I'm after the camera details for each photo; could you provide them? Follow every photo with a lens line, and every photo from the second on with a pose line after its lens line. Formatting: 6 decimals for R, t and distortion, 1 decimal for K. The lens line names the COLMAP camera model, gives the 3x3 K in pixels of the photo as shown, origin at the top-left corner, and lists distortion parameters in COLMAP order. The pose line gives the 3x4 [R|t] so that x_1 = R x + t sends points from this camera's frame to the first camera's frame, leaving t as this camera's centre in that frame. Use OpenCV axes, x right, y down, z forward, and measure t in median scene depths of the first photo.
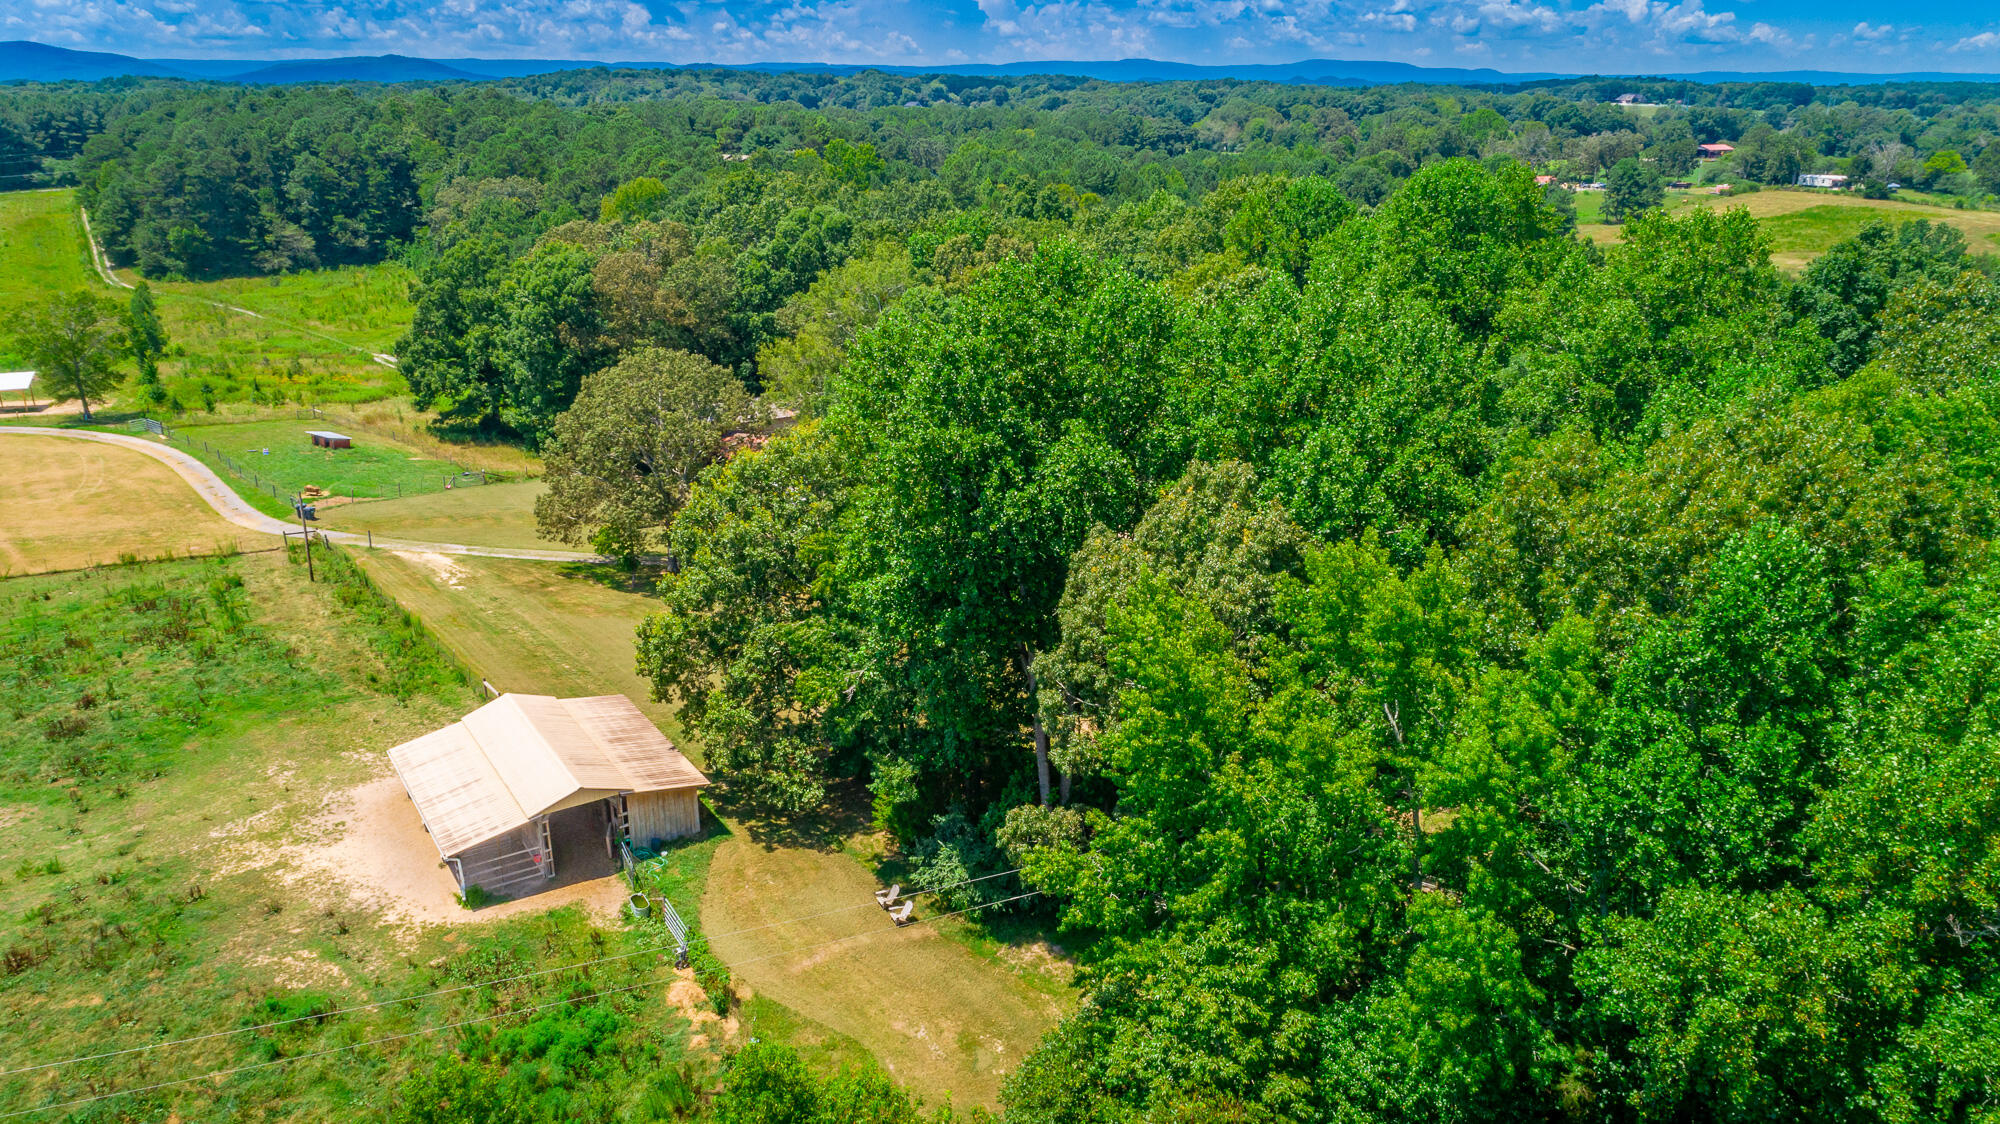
lens RADIAL K [[1370.9, 0, 1000.0], [0, 1370.9, 562.0], [0, 0, 1]] dist [-0.015504, 0.005924]
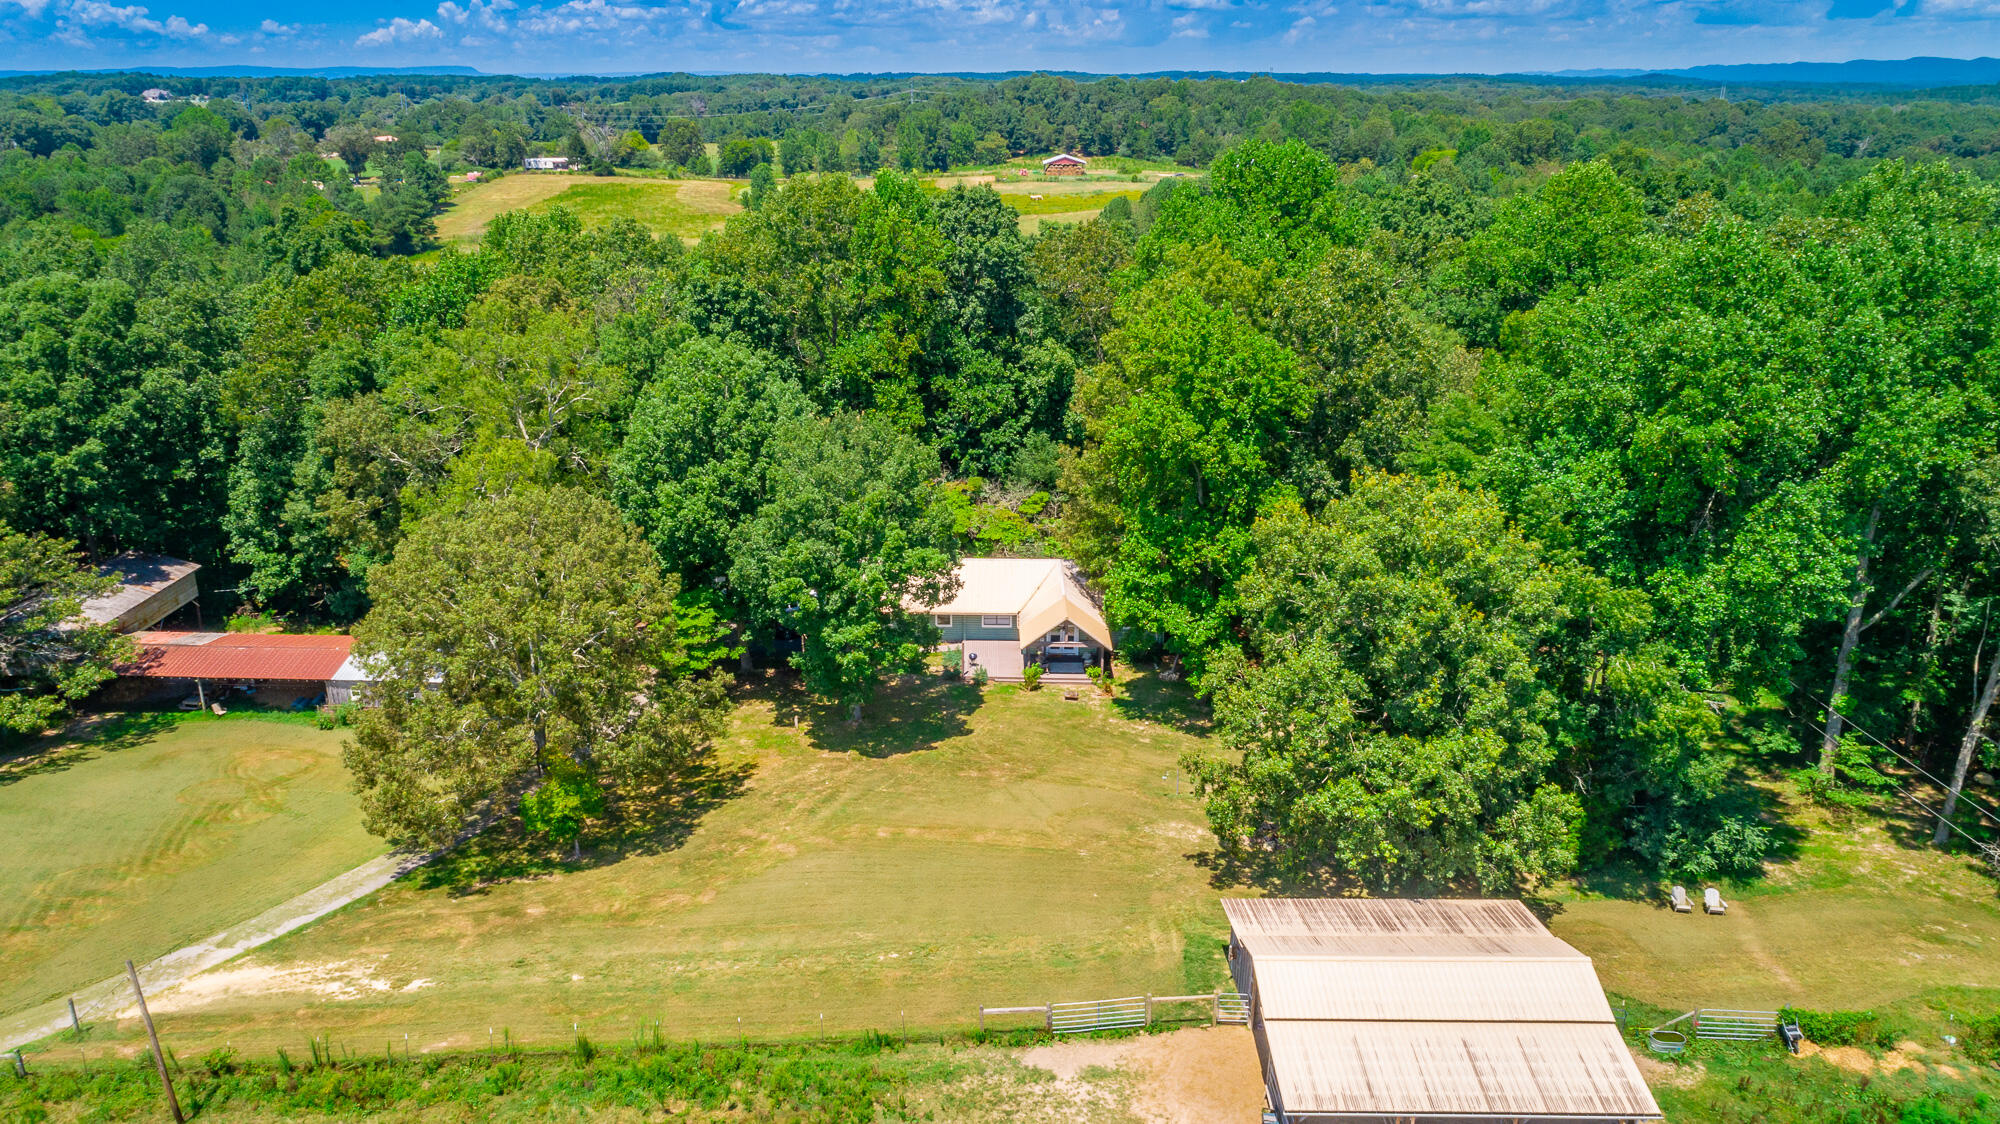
lens RADIAL K [[1381.7, 0, 917.9], [0, 1381.7, 554.9], [0, 0, 1]] dist [-0.018379, -0.000084]
pose [[0.589917, -0.269423, 0.761189, -0.632598], [0.271654, 0.953962, 0.127124, -0.156275], [-0.760396, 0.131788, 0.635948, 0.435369]]
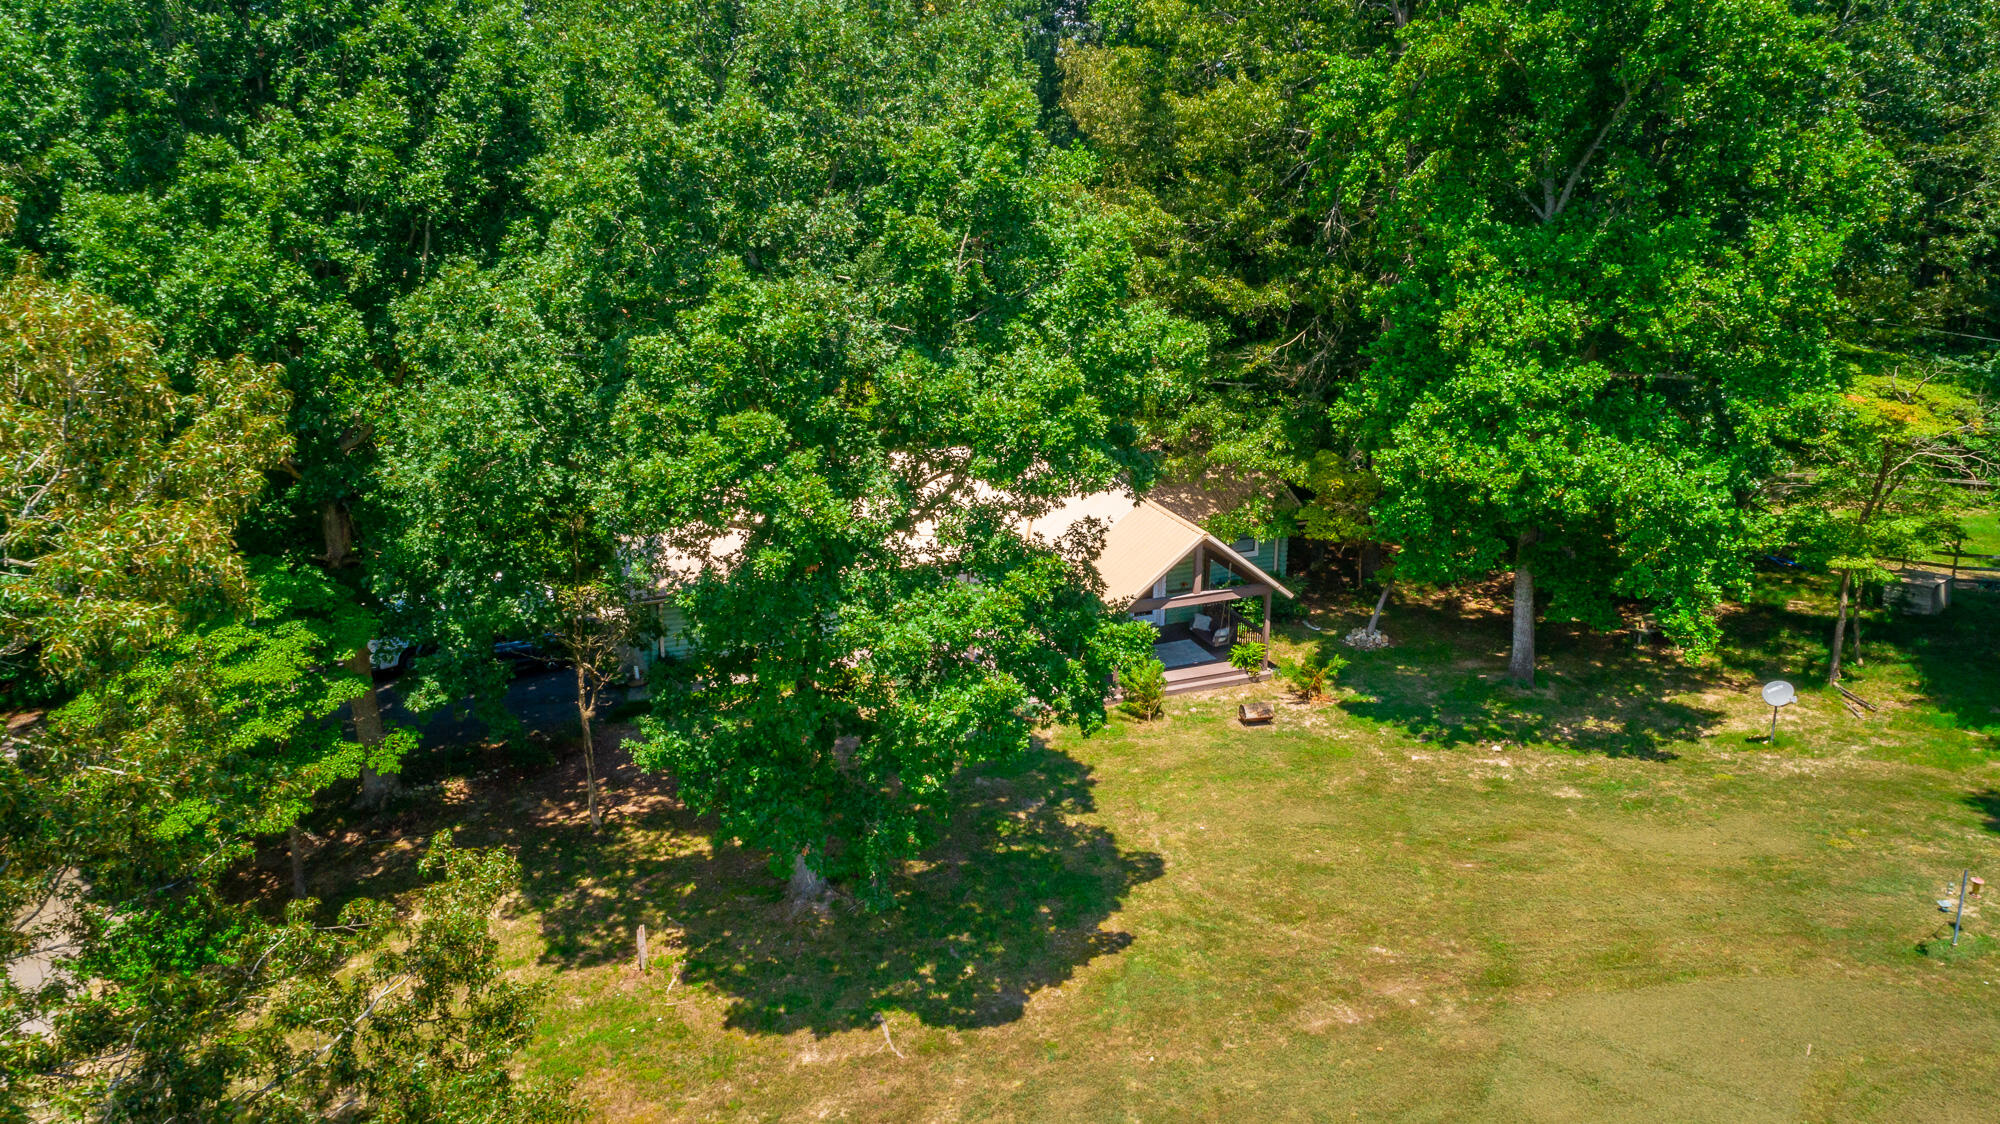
lens RADIAL K [[1379.0, 0, 1003.3], [0, 1379.0, 421.1], [0, 0, 1]] dist [-0.004987, -0.000102]
pose [[0.197380, -0.225120, 0.954129, -0.297963], [0.309533, 0.937799, 0.157234, -0.089385], [-0.930178, 0.264300, 0.254785, 0.857048]]
